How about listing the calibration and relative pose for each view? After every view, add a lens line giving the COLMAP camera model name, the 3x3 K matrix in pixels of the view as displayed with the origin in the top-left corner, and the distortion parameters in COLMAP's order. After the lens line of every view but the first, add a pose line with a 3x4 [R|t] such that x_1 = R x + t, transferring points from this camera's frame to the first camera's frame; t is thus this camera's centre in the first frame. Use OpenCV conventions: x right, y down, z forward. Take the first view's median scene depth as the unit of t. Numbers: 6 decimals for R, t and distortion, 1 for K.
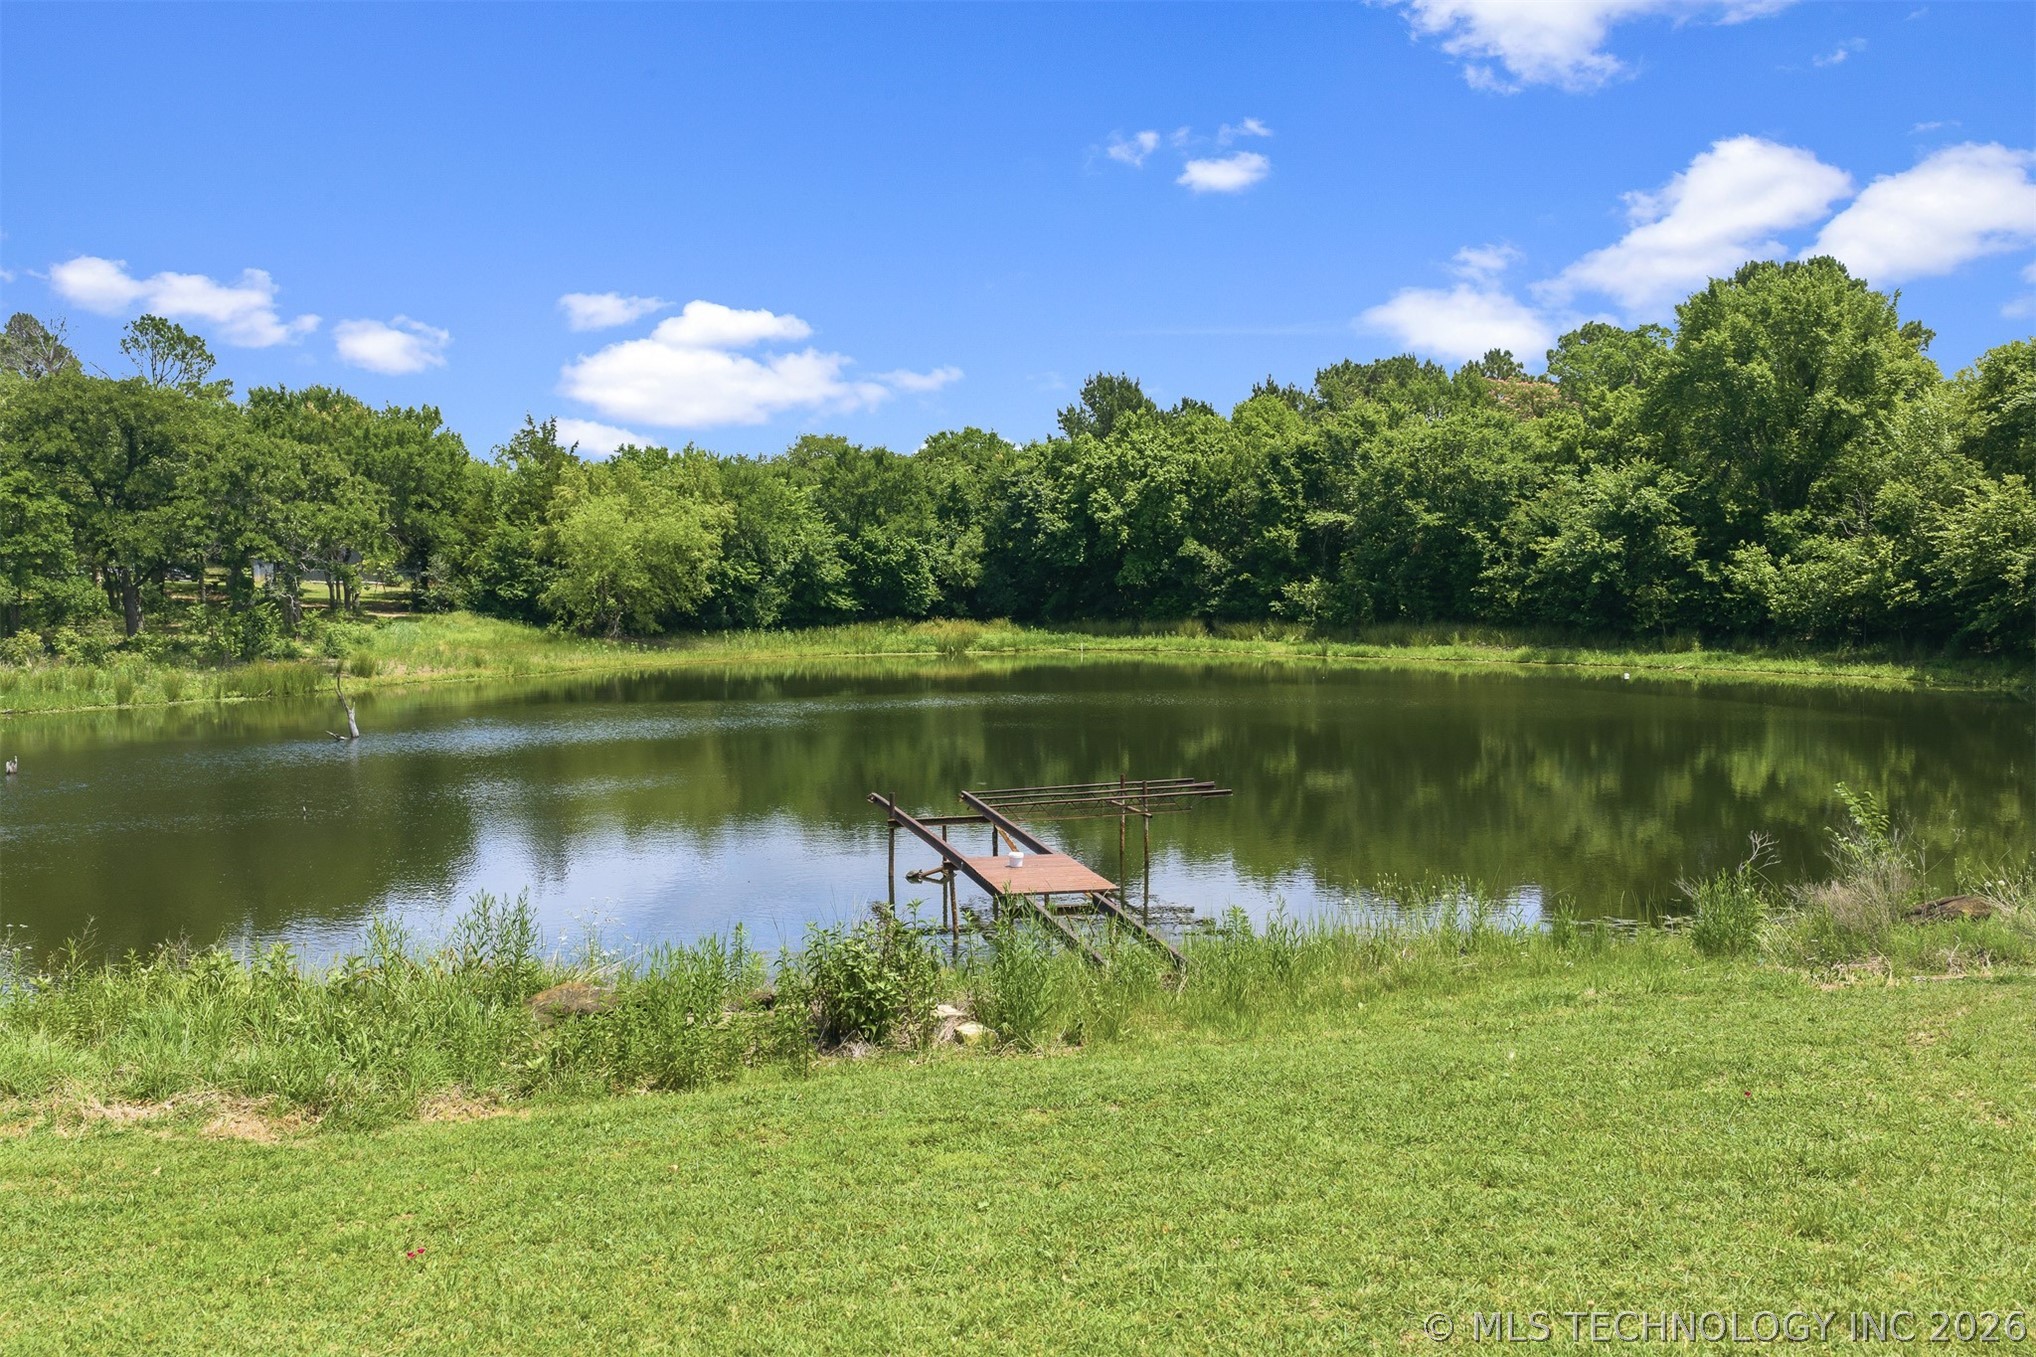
lens RADIAL K [[1660.0, 0, 1012.4], [0, 1660.0, 667.3], [0, 0, 1]] dist [-0.006796, -0.009101]
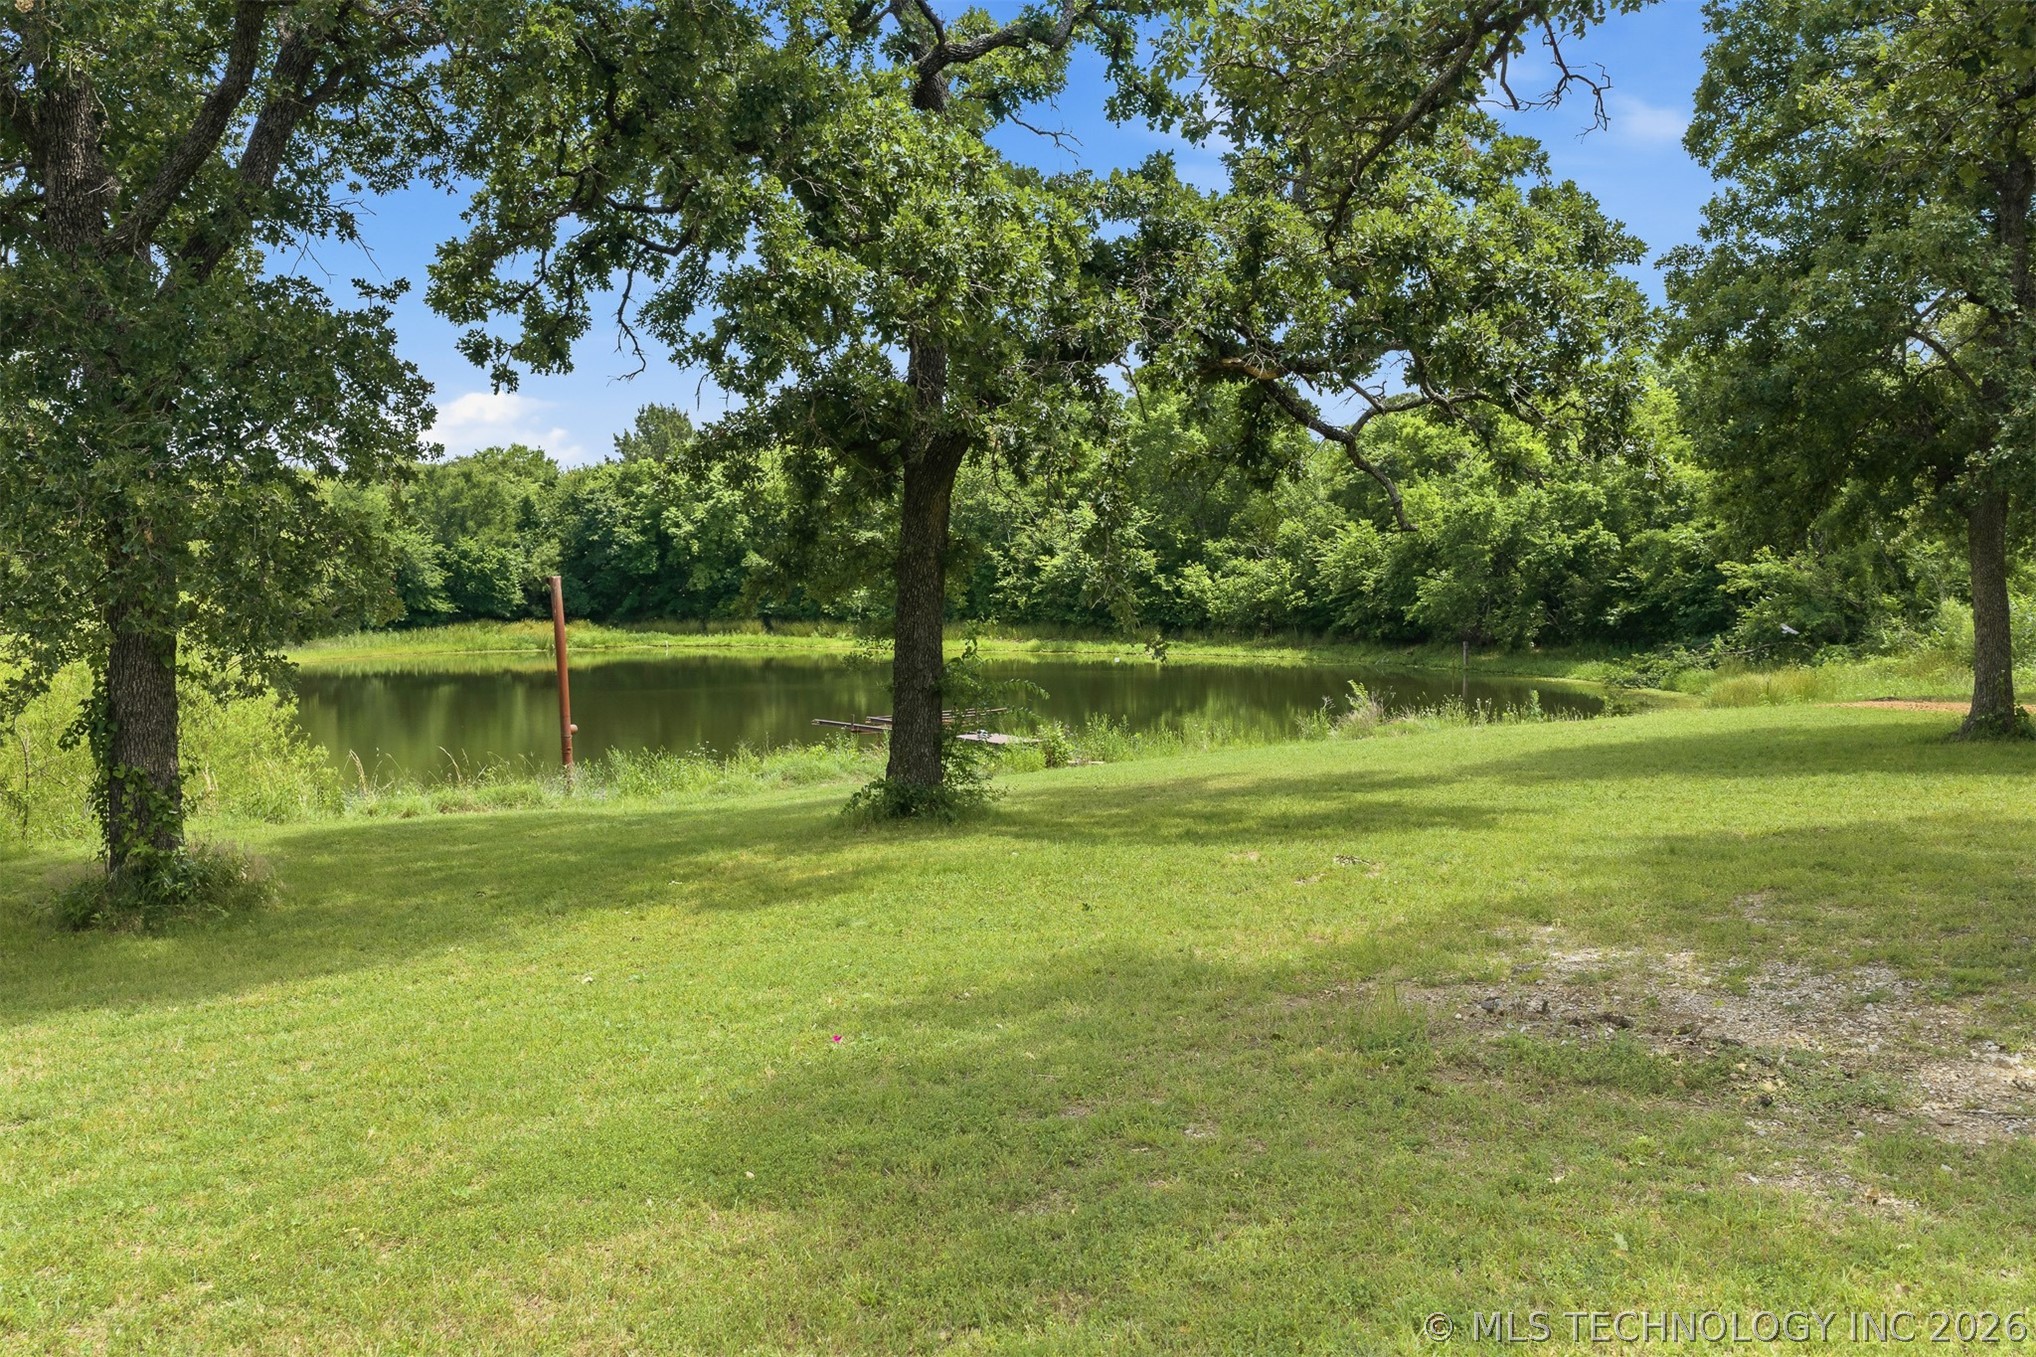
lens RADIAL K [[1660.0, 0, 1019.3], [0, 1660.0, 679.4], [0, 0, 1]] dist [-0.006796, -0.009101]
pose [[0.937770, -0.015184, 0.346924, -0.145842], [0.013253, 0.999881, 0.007938, 0.007766], [-0.347003, -0.002846, 0.937860, -0.205807]]
